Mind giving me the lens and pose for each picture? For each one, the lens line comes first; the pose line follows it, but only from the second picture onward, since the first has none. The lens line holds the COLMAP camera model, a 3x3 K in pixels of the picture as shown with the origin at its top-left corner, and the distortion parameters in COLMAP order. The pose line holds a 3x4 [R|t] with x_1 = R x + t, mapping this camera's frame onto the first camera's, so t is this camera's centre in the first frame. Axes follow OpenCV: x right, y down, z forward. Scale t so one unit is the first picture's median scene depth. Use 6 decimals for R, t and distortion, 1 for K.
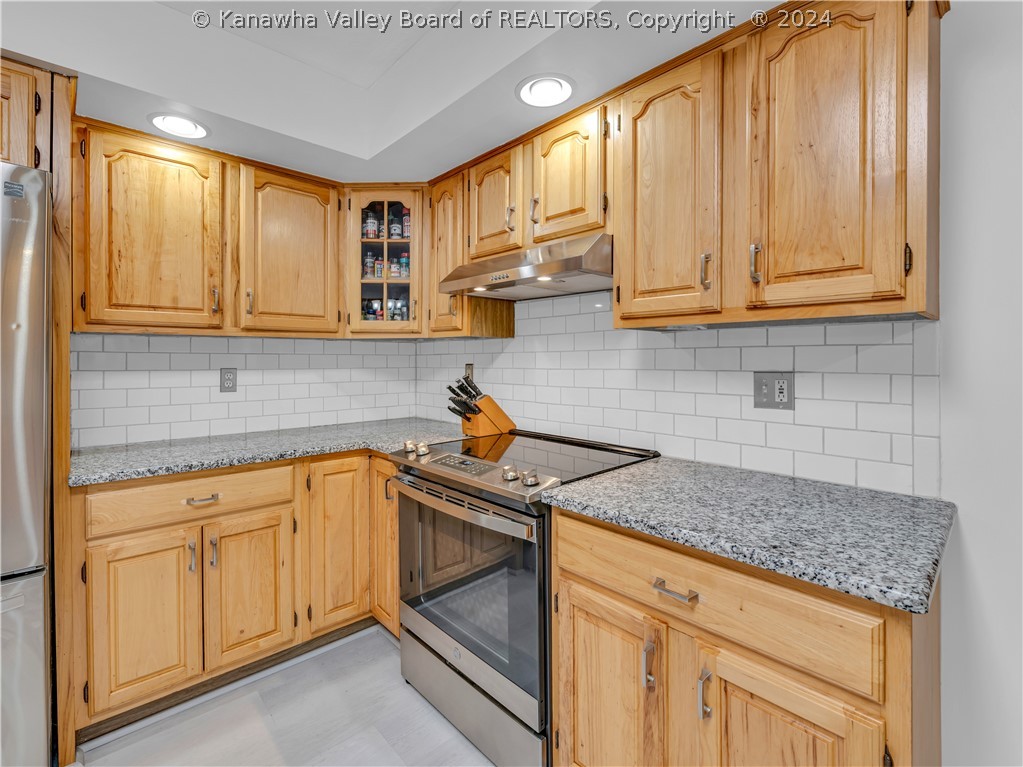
lens RADIAL K [[465.4, 0, 494.7], [0, 465.4, 360.2], [0, 0, 1]] dist [-0.005319, -0.000732]
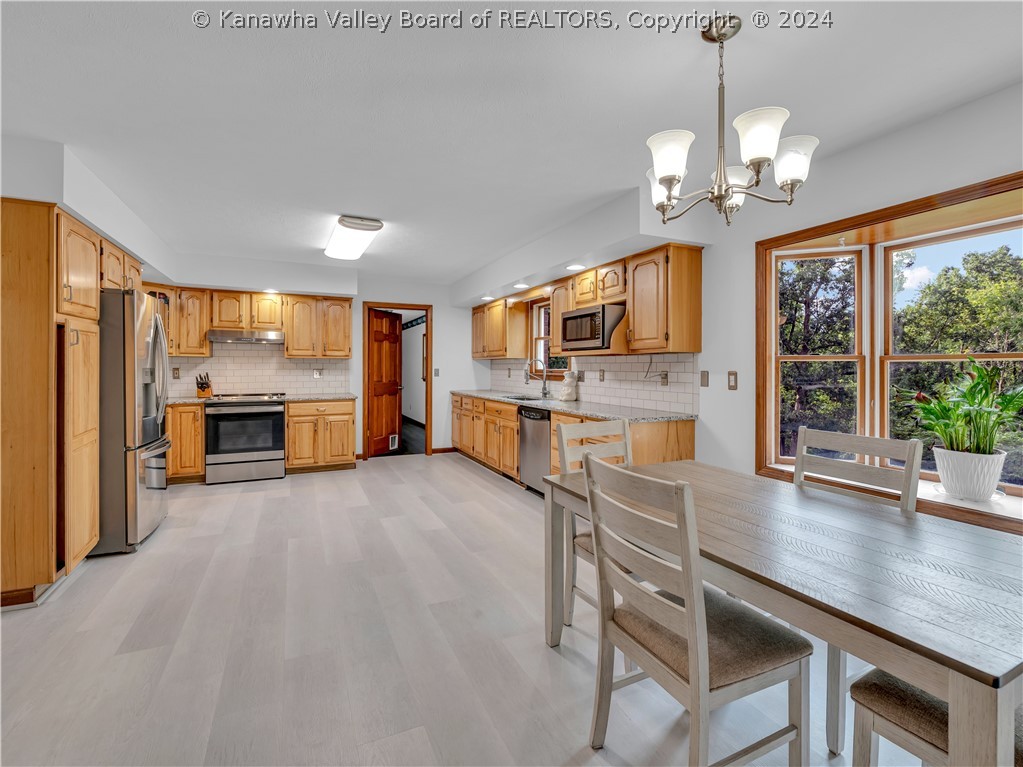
lens RADIAL K [[465.4, 0, 511.1], [0, 465.4, 373.4], [0, 0, 1]] dist [-0.005319, -0.000732]
pose [[0.294134, -0.020714, 0.955540, -2.512519], [-0.001682, 0.999752, 0.022190, -0.028317], [-0.955763, -0.008134, 0.294026, -1.645531]]
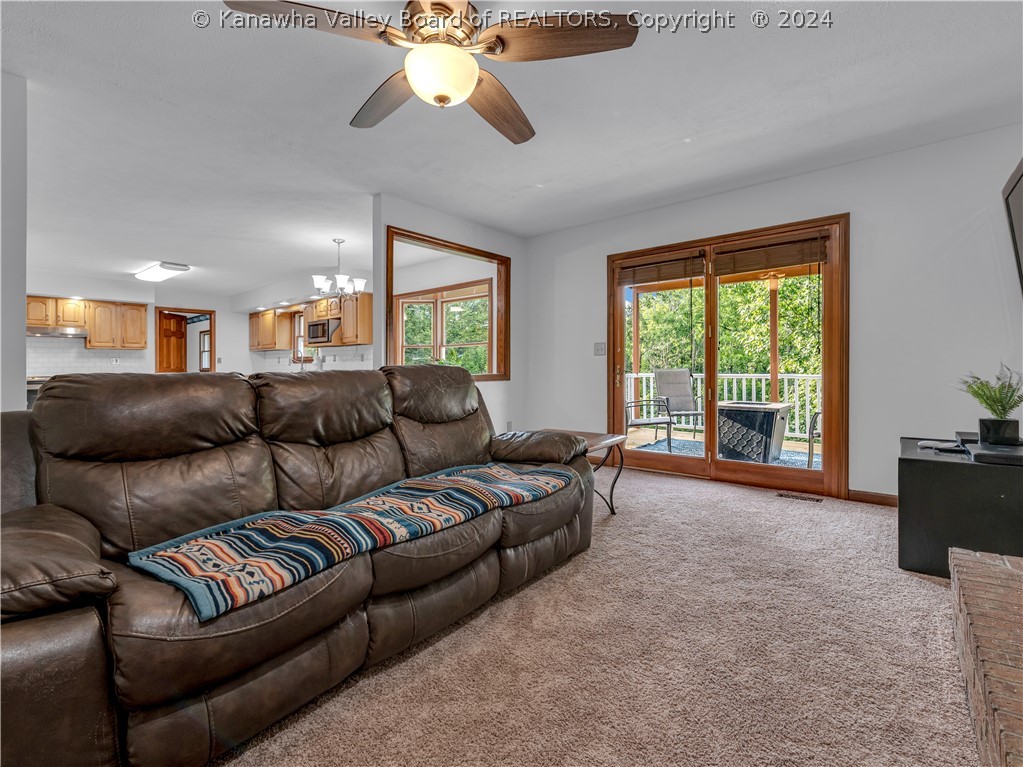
lens RADIAL K [[465.4, 0, 514.0], [0, 465.4, 362.9], [0, 0, 1]] dist [-0.005319, -0.000732]
pose [[-0.137319, -0.000597, 0.990527, -4.728255], [0.006387, 0.999978, 0.001488, 0.097601], [-0.990506, 0.006531, -0.137313, -2.522289]]
